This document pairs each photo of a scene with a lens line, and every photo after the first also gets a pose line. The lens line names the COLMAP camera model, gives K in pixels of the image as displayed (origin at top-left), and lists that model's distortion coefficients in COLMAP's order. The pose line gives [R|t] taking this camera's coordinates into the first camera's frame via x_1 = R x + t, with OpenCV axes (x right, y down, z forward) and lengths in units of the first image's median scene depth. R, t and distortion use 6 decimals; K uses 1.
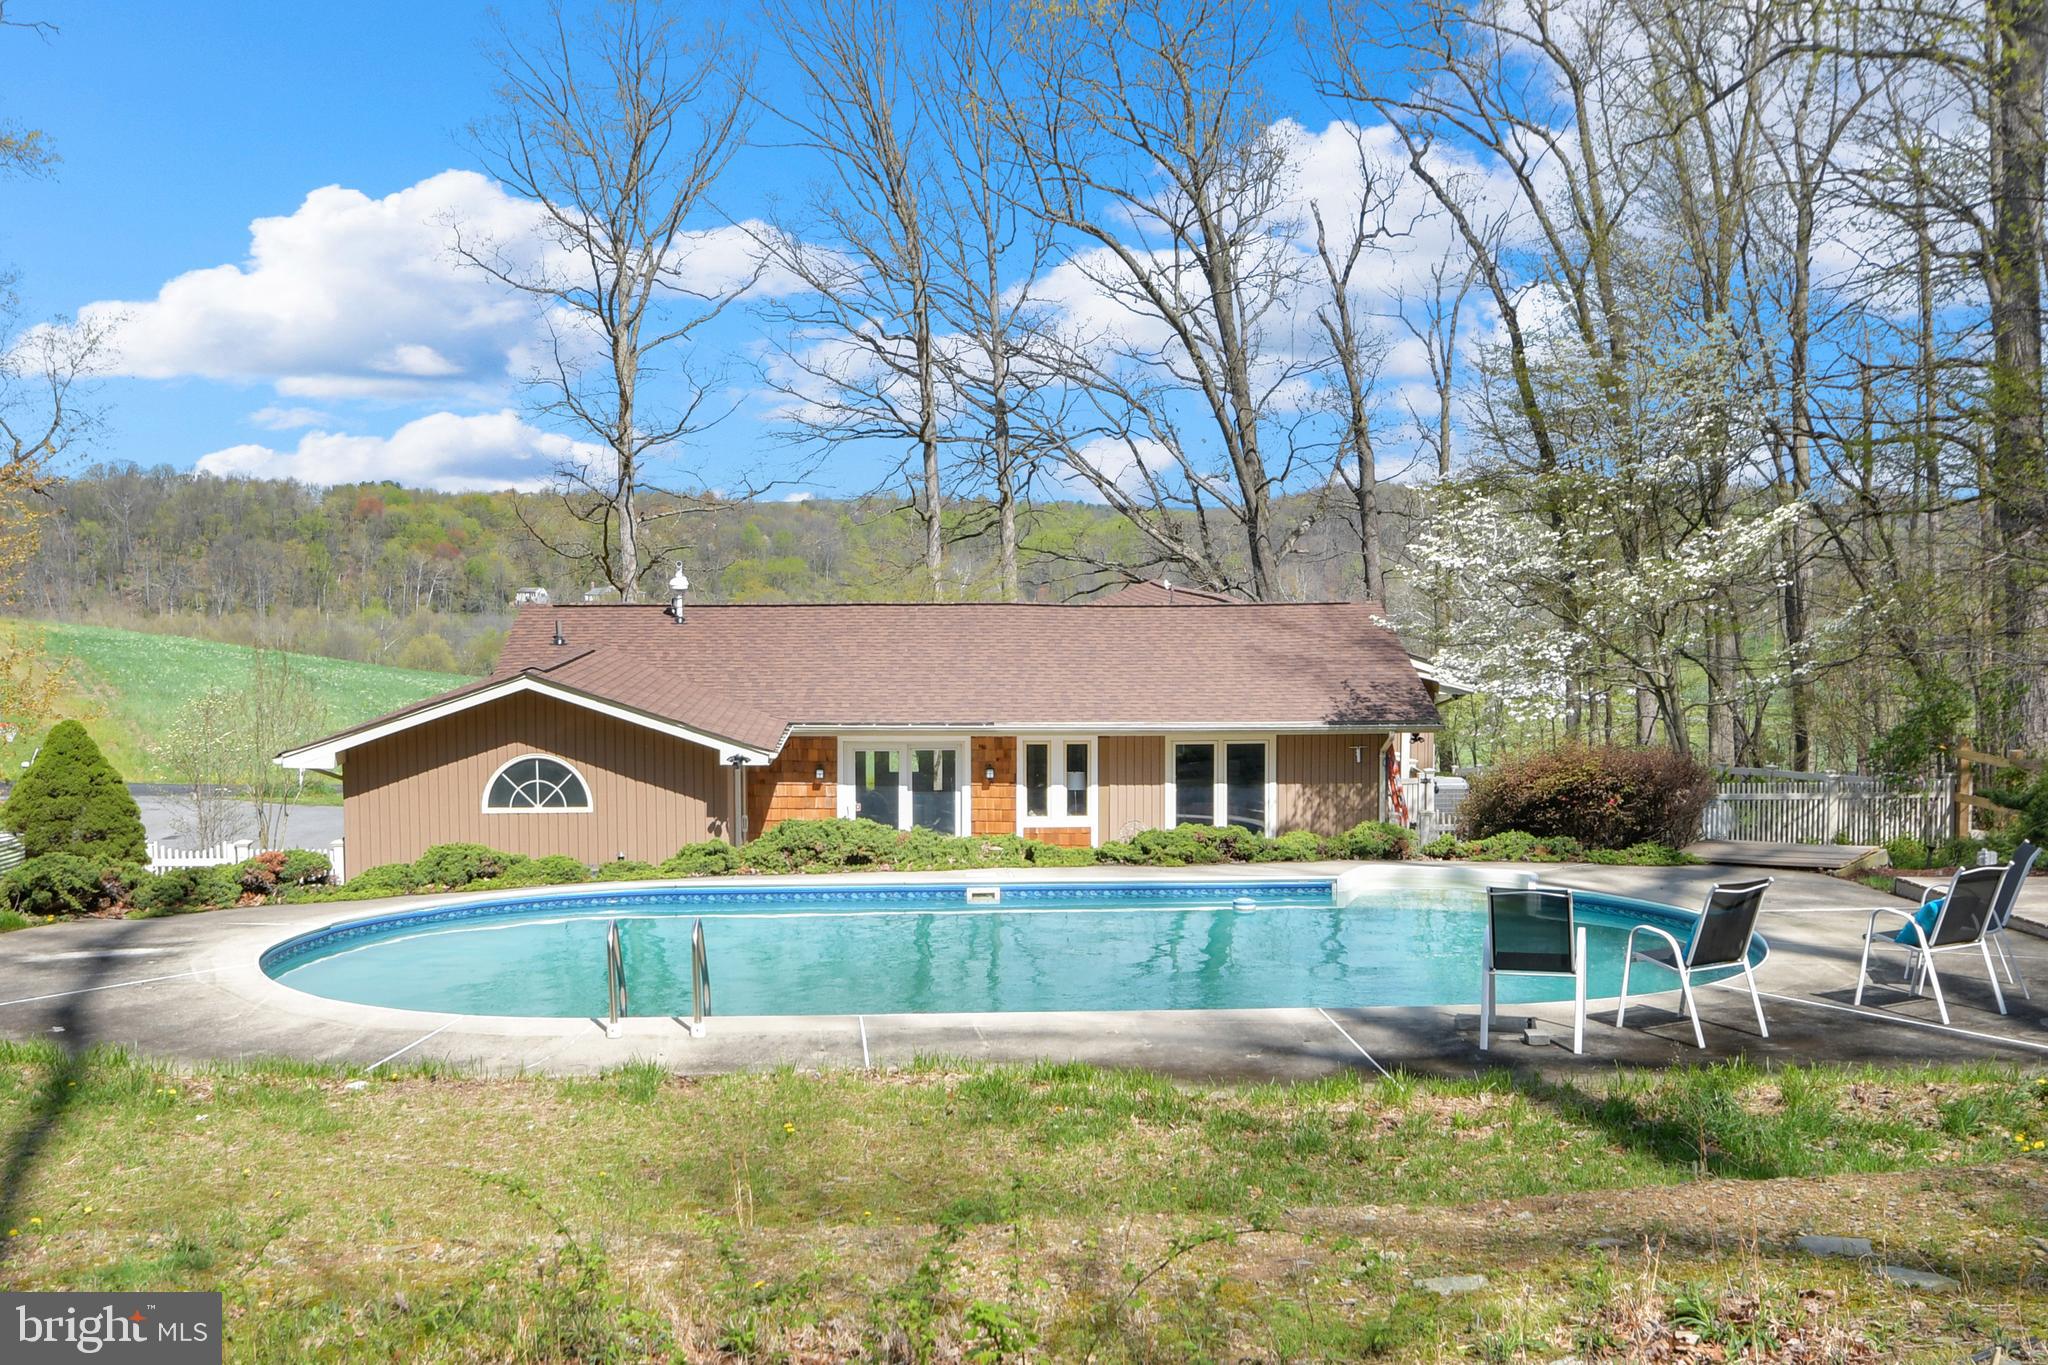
lens RADIAL K [[2351.4, 0, 1105.3], [0, 2351.4, 682.4], [0, 0, 1]] dist [0.016718, 0.000000]
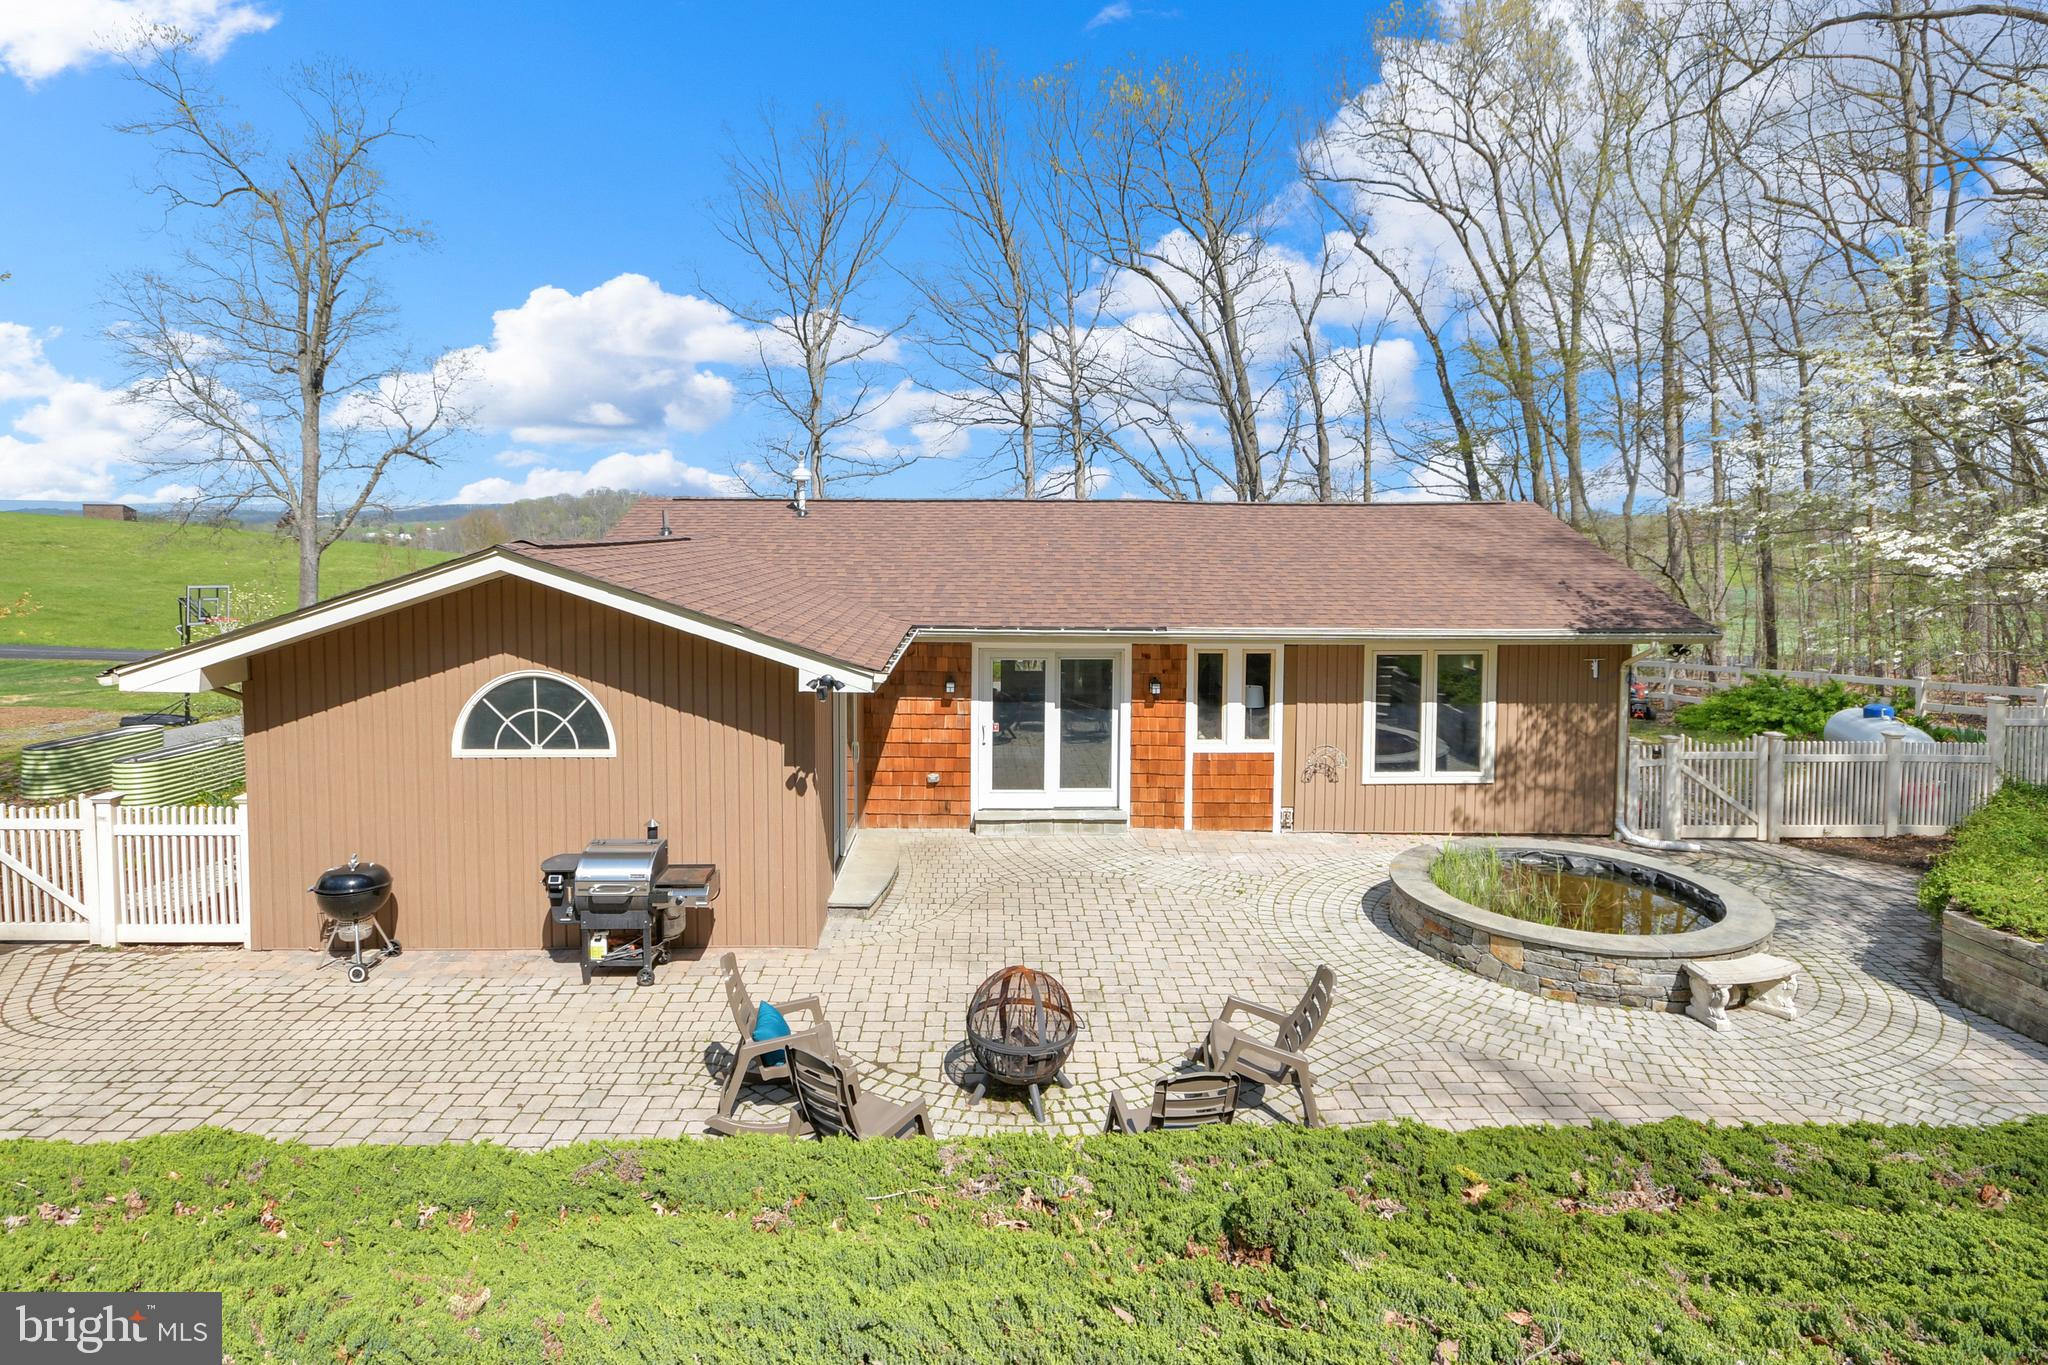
lens RADIAL K [[1122.2, 0, 1056.2], [0, 1122.2, 606.8], [0, 0, 1]] dist [0.005168, -0.002035]
pose [[0.999671, 0.007768, -0.024457, -0.074740], [-0.007666, 0.999961, 0.004283, 0.008612], [0.024489, -0.004094, 0.999692, 0.606177]]
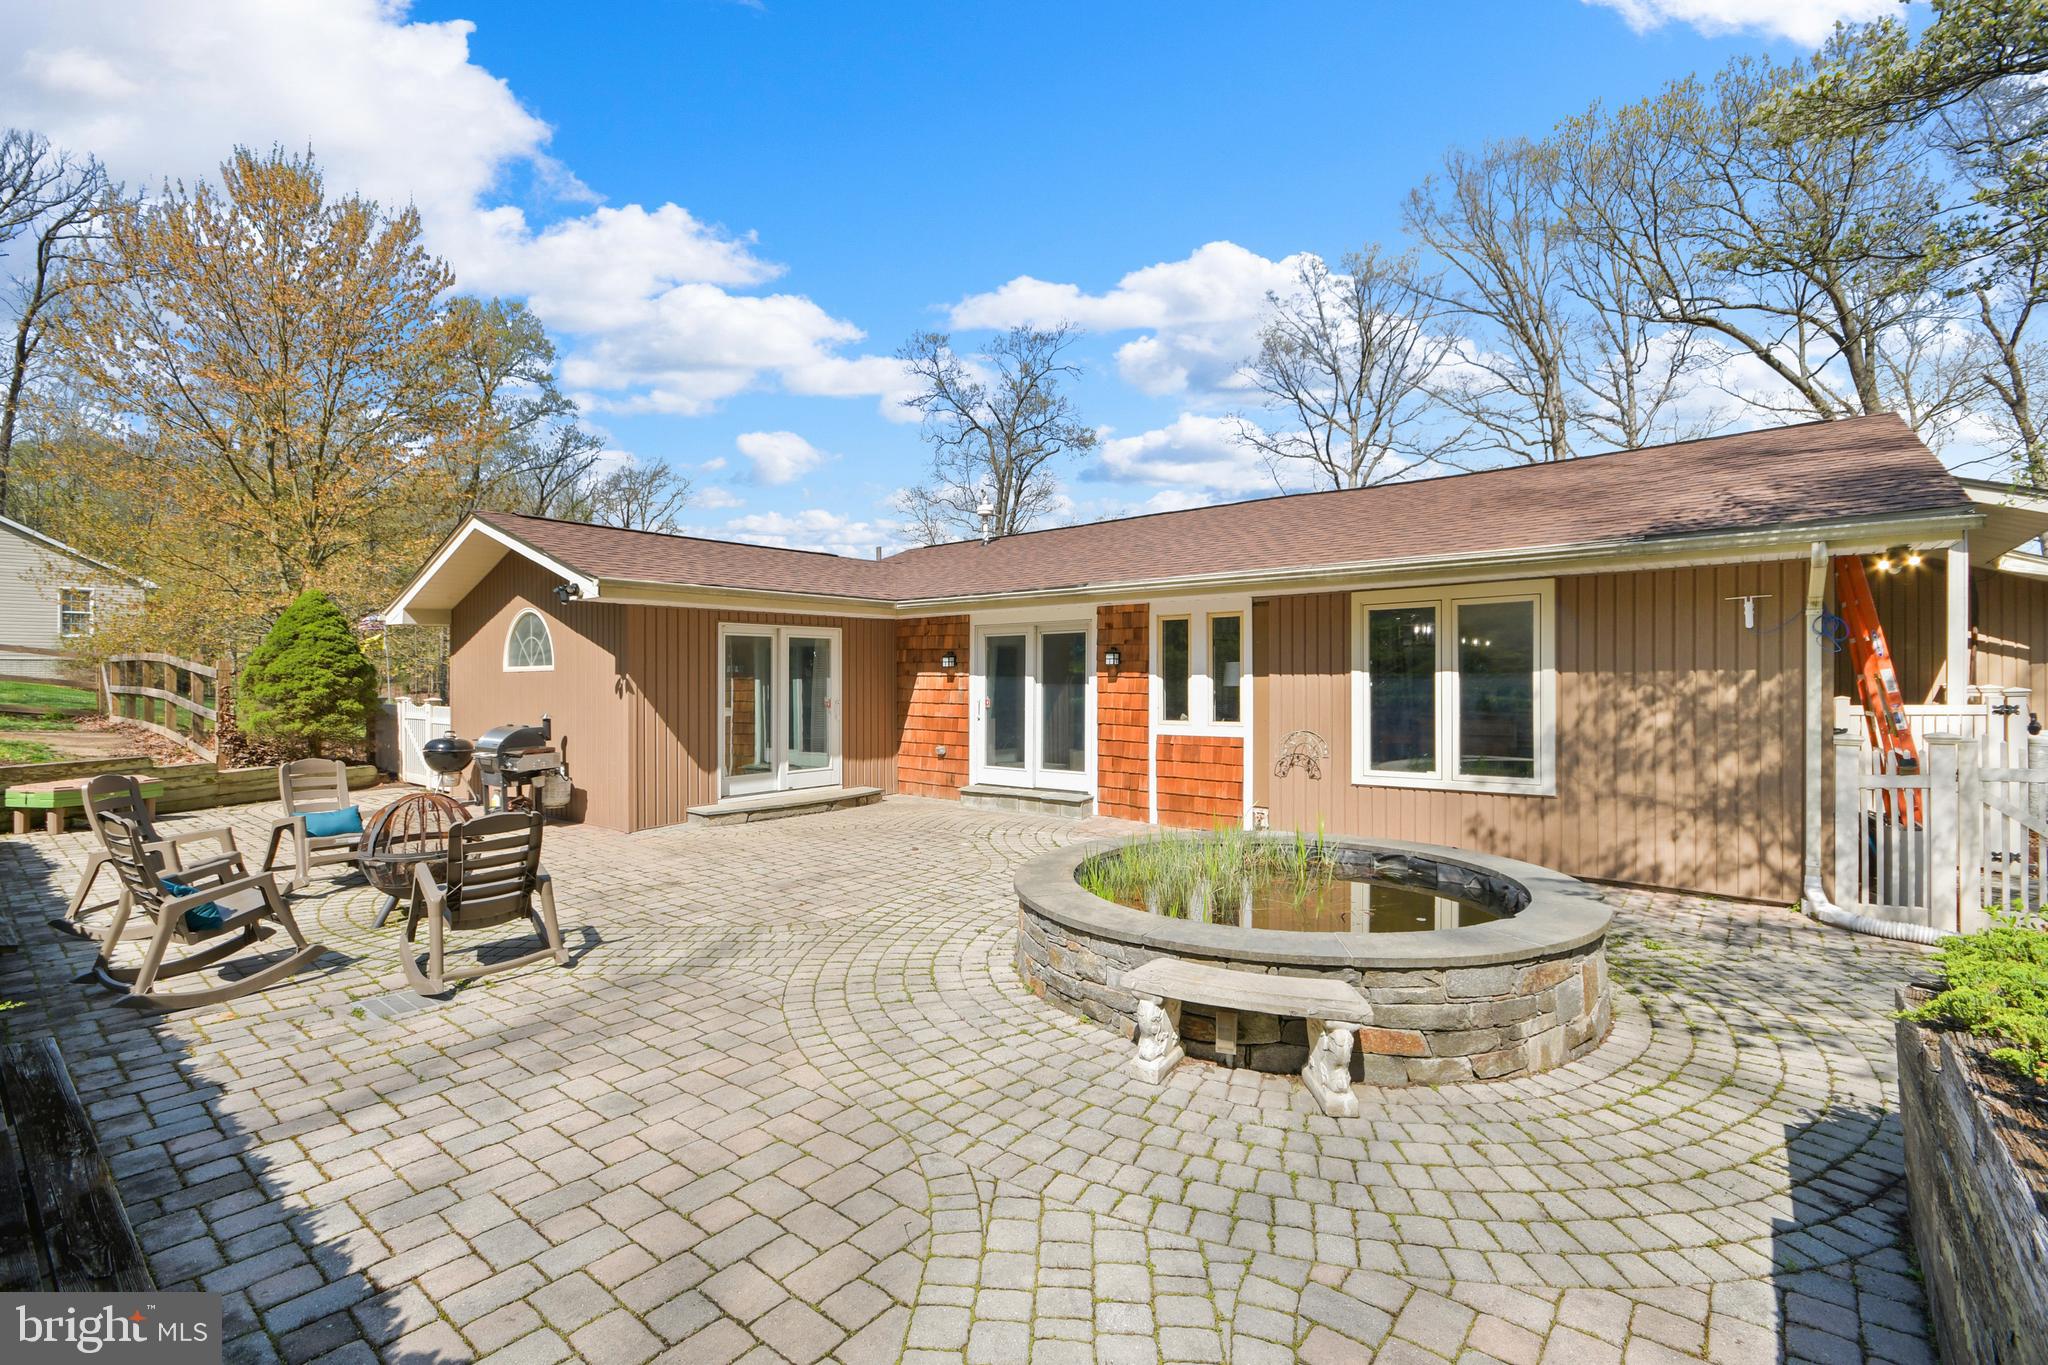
lens RADIAL K [[940.0, 0, 1025.0], [0, 940.0, 675.4], [0, 0, 1]] dist [0.000917, -0.002759]
pose [[0.724996, -0.011381, -0.688659, 0.136220], [-0.039530, 0.997528, -0.058101, 0.062445], [0.687618, 0.069346, 0.722754, 0.767706]]
